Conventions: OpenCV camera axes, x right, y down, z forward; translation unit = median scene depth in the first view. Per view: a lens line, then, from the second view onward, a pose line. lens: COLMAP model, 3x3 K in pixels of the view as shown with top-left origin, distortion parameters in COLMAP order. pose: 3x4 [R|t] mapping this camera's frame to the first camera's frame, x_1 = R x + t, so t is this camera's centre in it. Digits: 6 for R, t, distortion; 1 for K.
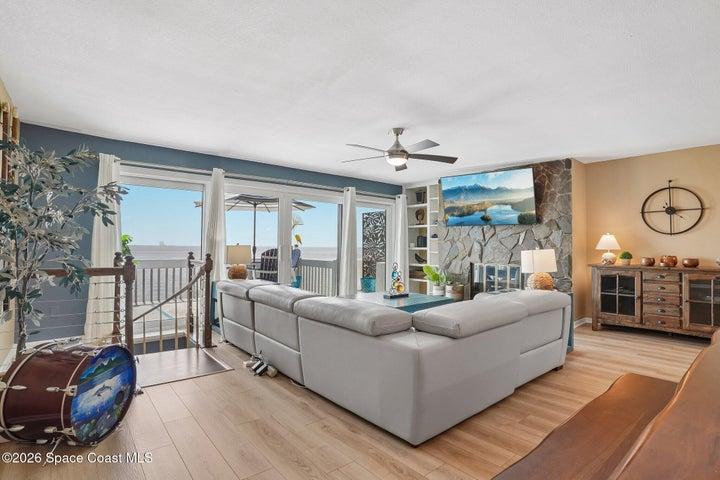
lens RADIAL K [[364.8, 0, 355.7], [0, 364.8, 238.9], [0, 0, 1]] dist [-0.071773, 0.045194]
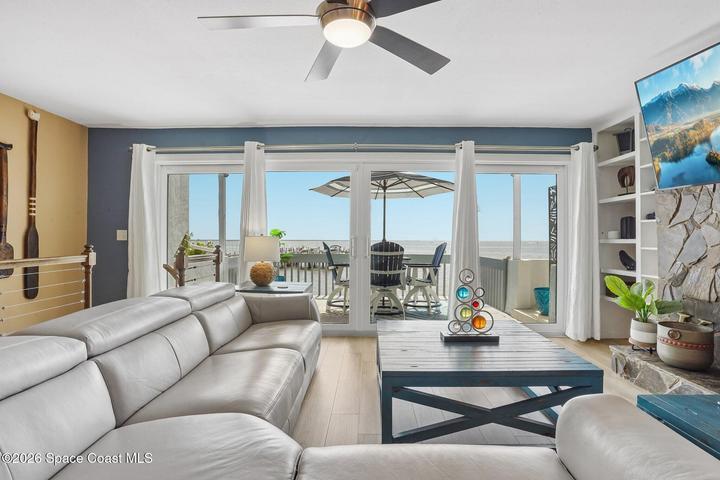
lens RADIAL K [[364.8, 0, 355.7], [0, 364.8, 238.9], [0, 0, 1]] dist [-0.071773, 0.045194]
pose [[0.757828, 0.001089, -0.652454, 0.224030], [0.018625, 0.999555, 0.023301, 0.004792], [0.652189, -0.029811, 0.757470, 0.371377]]
